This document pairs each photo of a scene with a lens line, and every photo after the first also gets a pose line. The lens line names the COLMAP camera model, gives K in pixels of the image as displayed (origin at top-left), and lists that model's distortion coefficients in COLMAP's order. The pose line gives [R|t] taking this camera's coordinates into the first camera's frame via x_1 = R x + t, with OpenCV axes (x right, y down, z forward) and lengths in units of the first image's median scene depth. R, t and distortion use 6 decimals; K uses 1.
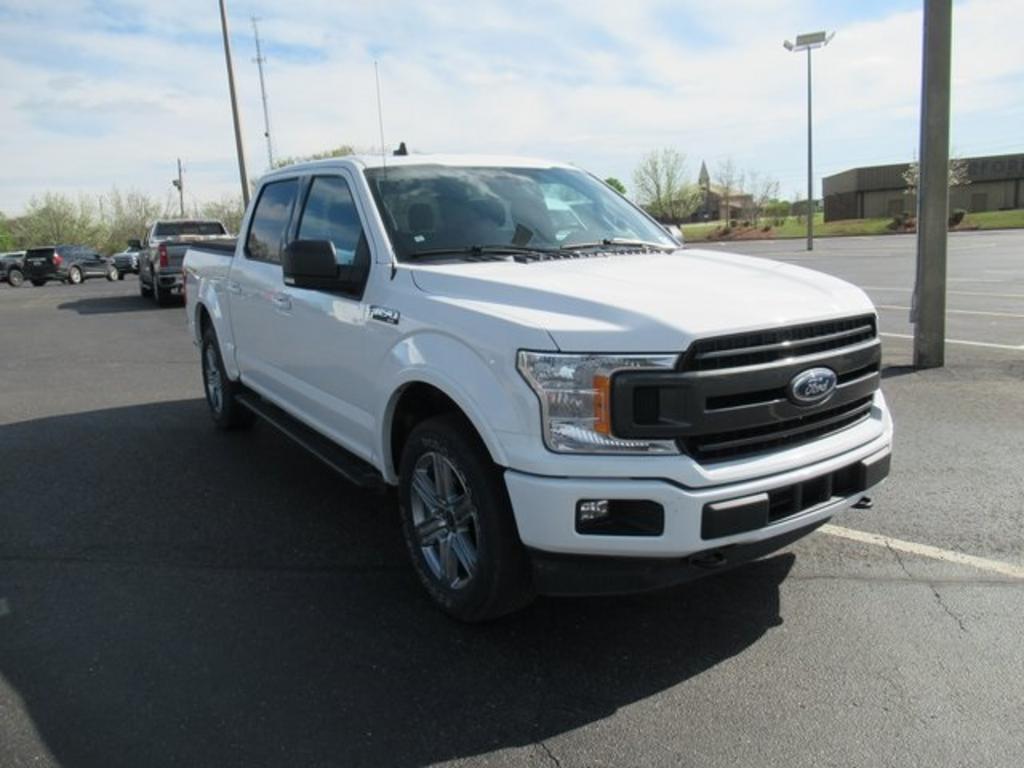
lens RADIAL K [[758.4, 0, 513.0], [0, 758.4, 374.2], [0, 0, 1]] dist [0.007883, -0.014228]
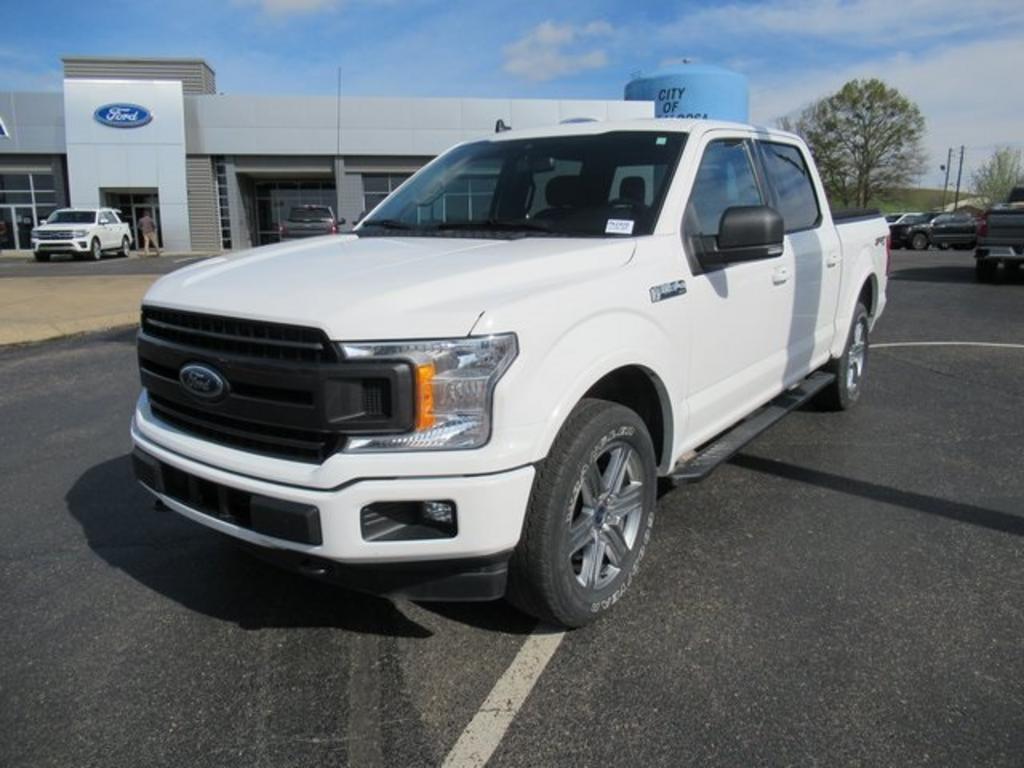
lens RADIAL K [[758.4, 0, 502.9], [0, 758.4, 386.6], [0, 0, 1]] dist [0.007883, -0.014228]
pose [[0.332316, 0.241867, -0.911628, 1.401973], [-0.185763, 0.964412, 0.188155, -0.227981], [0.924693, 0.106820, 0.365420, 1.024937]]
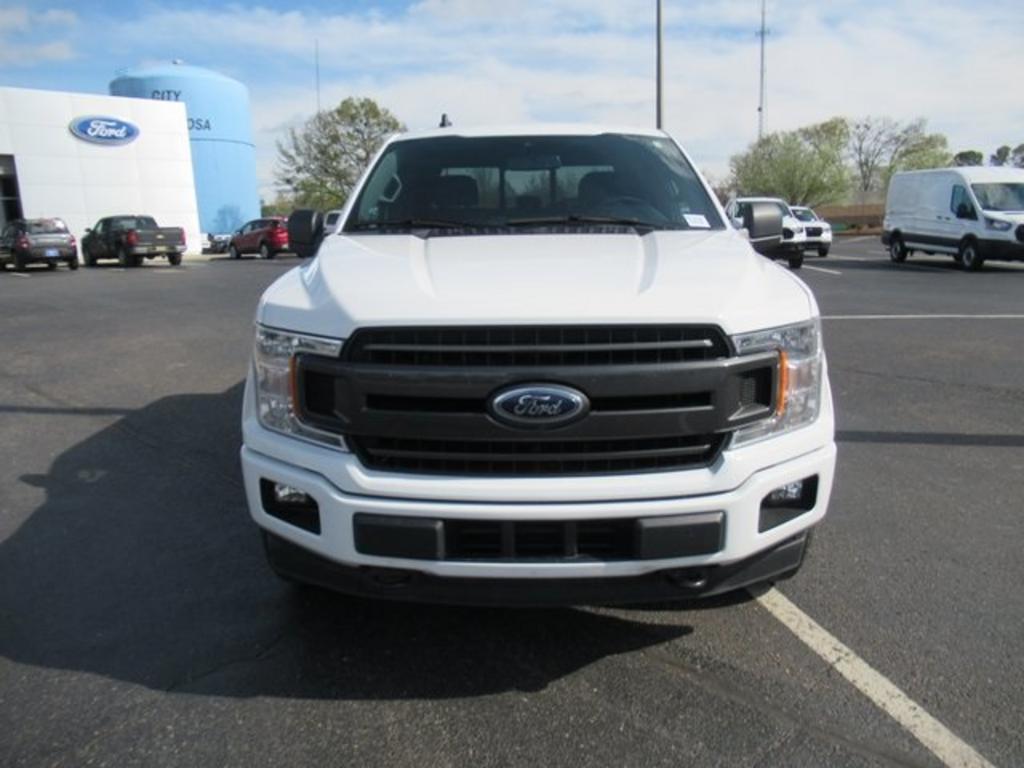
lens RADIAL K [[758.4, 0, 506.0], [0, 758.4, 386.0], [0, 0, 1]] dist [0.007883, -0.014228]
pose [[0.819982, 0.146339, -0.553366, 0.815770], [-0.122183, 0.989233, 0.080553, -0.064652], [0.559197, 0.001560, 0.829034, 0.339348]]
